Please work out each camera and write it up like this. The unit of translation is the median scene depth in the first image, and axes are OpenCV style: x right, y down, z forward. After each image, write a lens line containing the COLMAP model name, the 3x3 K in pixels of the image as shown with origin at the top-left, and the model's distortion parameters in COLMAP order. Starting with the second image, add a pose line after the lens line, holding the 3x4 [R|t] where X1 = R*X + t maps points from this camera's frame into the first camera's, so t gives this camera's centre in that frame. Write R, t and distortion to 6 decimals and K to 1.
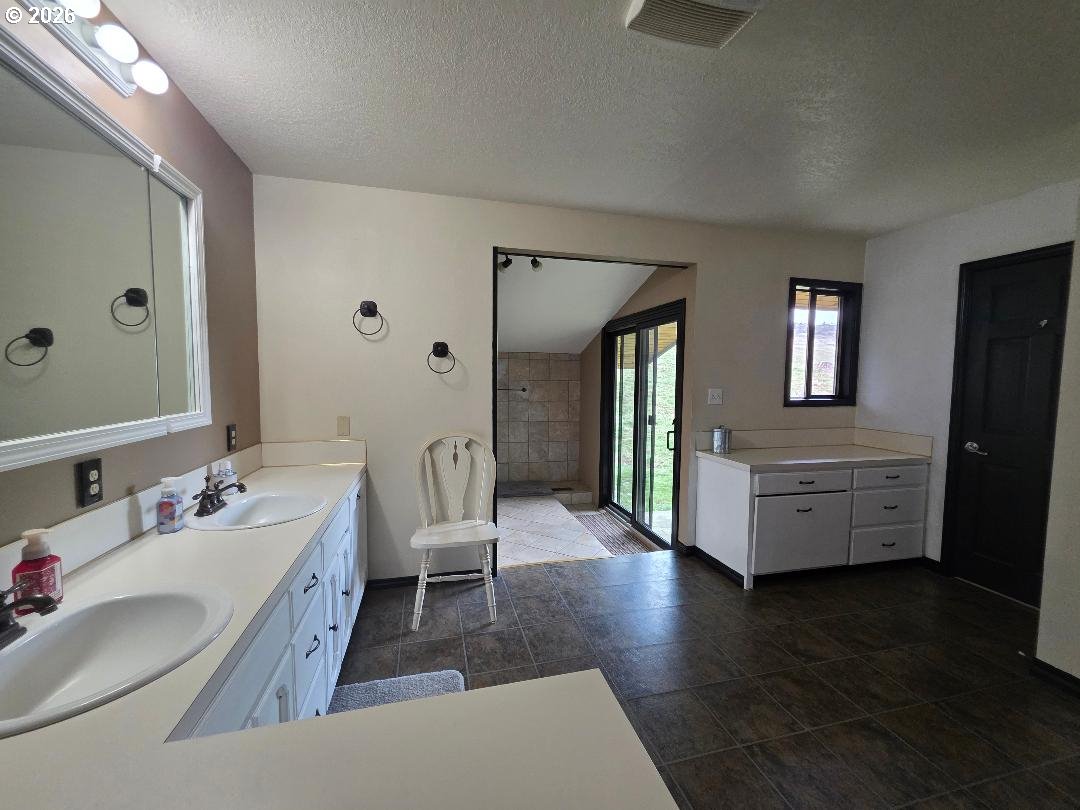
lens RADIAL K [[427.5, 0, 541.6], [0, 427.5, 405.6], [0, 0, 1]] dist [-0.000743, -0.000038]
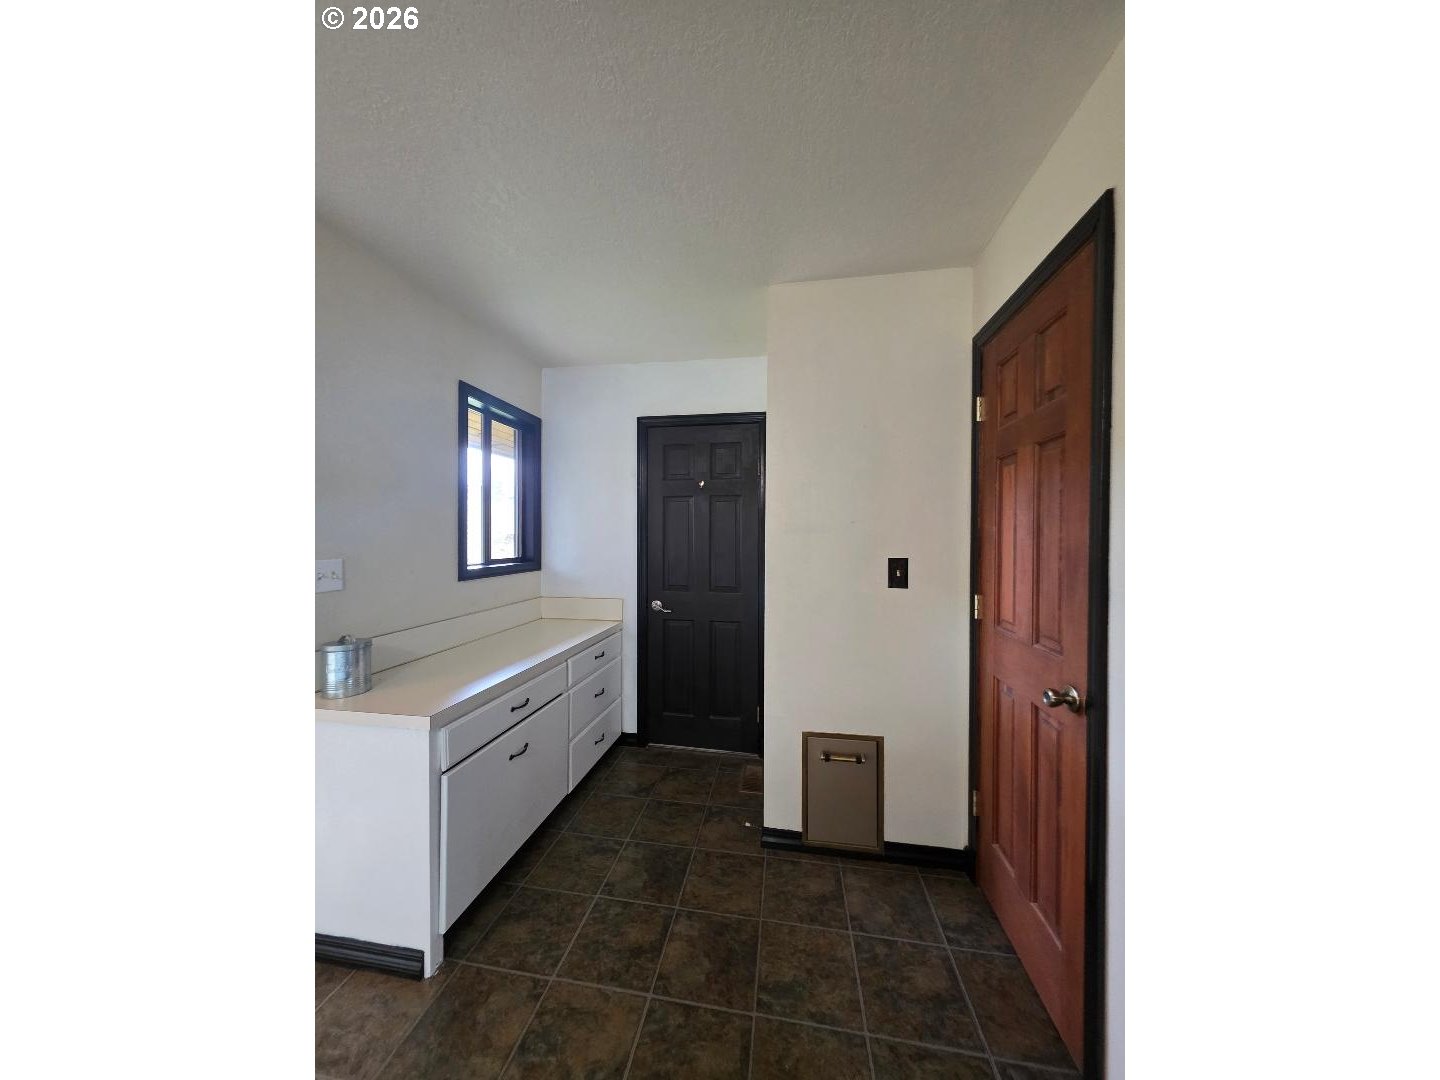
lens RADIAL K [[433.5, 0, 722.2], [0, 433.5, 537.4], [0, 0, 1]] dist [0.001073, 0.000028]
pose [[0.402154, -0.009970, 0.915518, 0.149692], [0.058259, 0.998193, -0.014721, -0.032761], [-0.913716, 0.059257, 0.402009, 0.422170]]
